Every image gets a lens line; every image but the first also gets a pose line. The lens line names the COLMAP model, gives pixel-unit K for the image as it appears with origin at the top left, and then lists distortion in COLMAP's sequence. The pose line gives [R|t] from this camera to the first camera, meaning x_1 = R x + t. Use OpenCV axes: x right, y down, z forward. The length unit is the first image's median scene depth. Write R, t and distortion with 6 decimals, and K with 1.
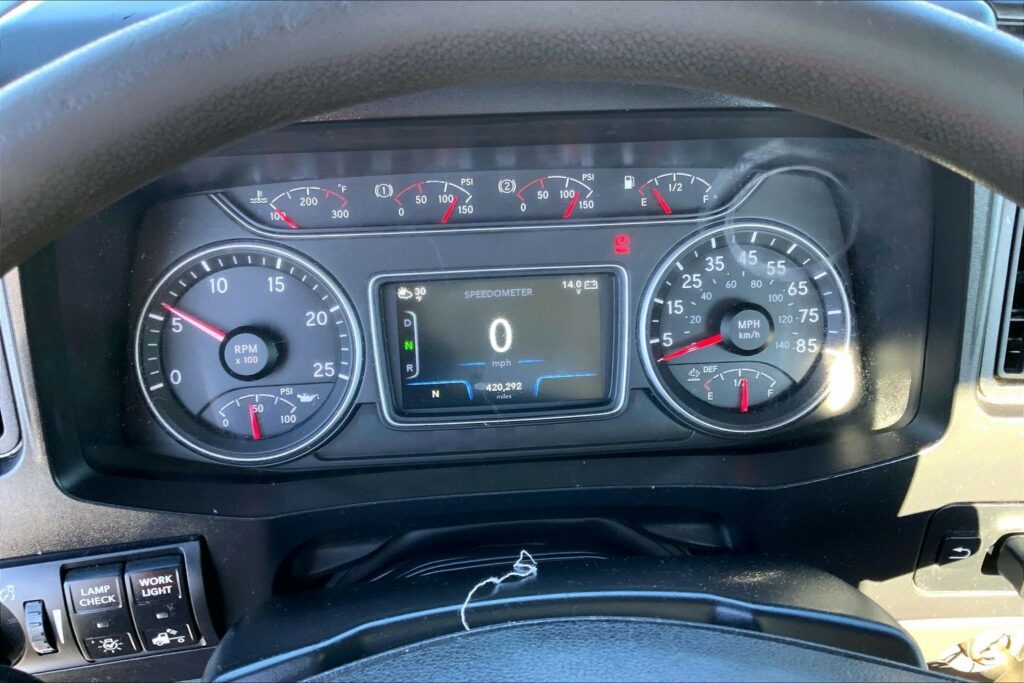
lens RADIAL K [[869.9, 0, 508.7], [0, 869.9, 334.8], [0, 0, 1]] dist [0.120403, -0.249915]
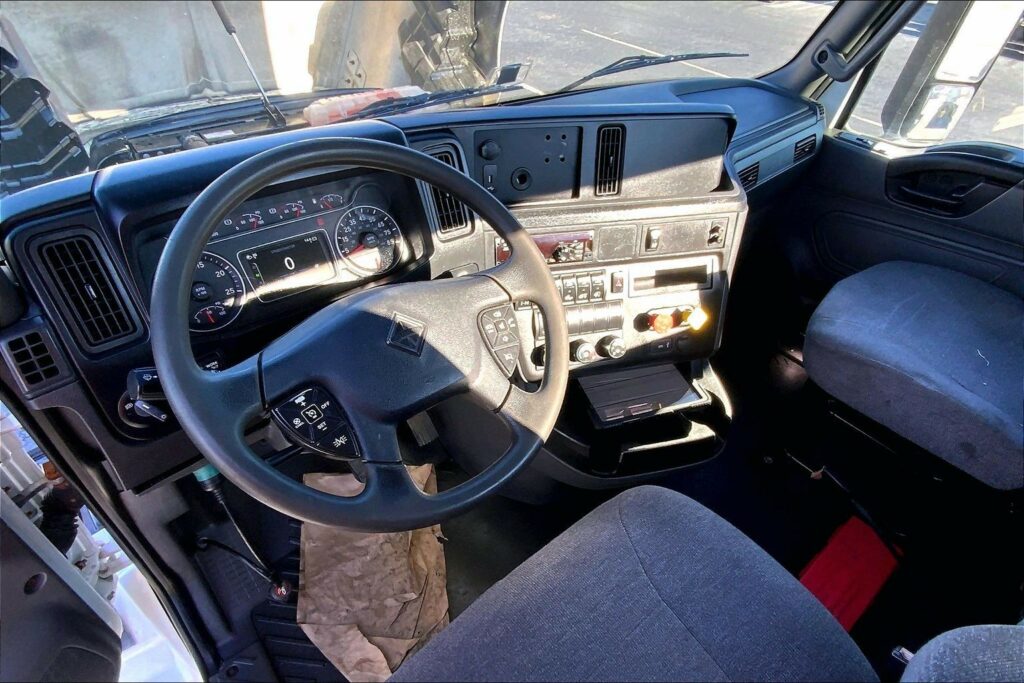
lens RADIAL K [[565.2, 0, 534.4], [0, 565.2, 361.5], [0, 0, 1]] dist [0.034388, -0.037613]
pose [[0.795614, -0.346902, 0.496646, -0.411378], [0.307938, 0.937584, 0.161584, 0.249925], [-0.521702, 0.024378, 0.852780, -1.000686]]
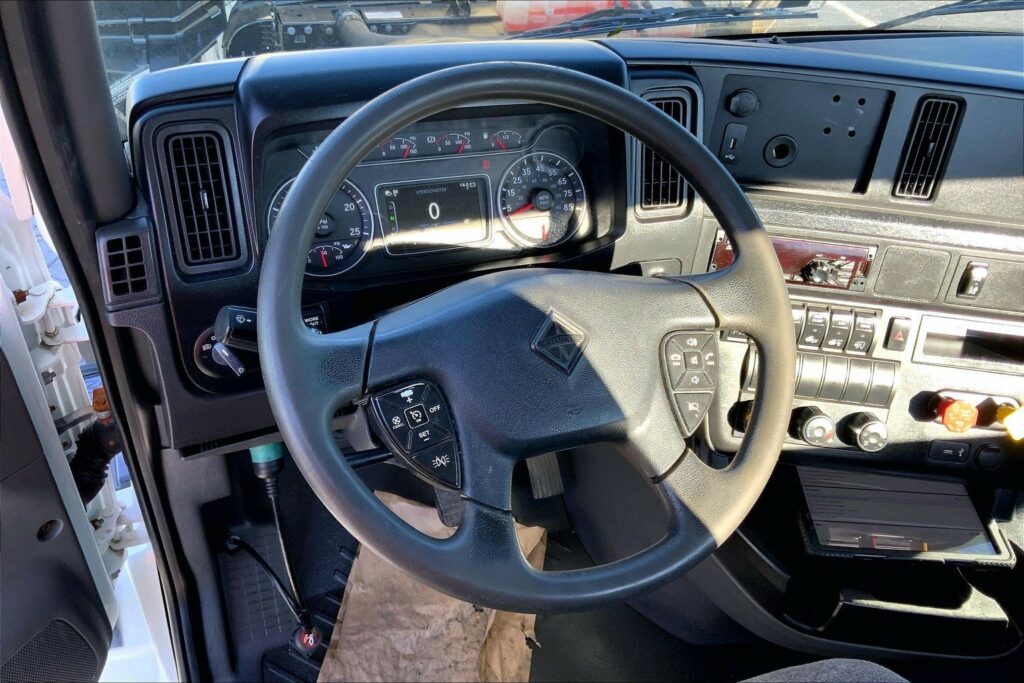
lens RADIAL K [[869.9, 0, 508.7], [0, 869.9, 334.8], [0, 0, 1]] dist [0.120403, -0.249915]
pose [[0.955333, -0.105786, 0.275951, -0.461033], [0.096204, 0.994200, 0.048072, 0.219241], [-0.279436, -0.019377, 0.959969, -1.114116]]
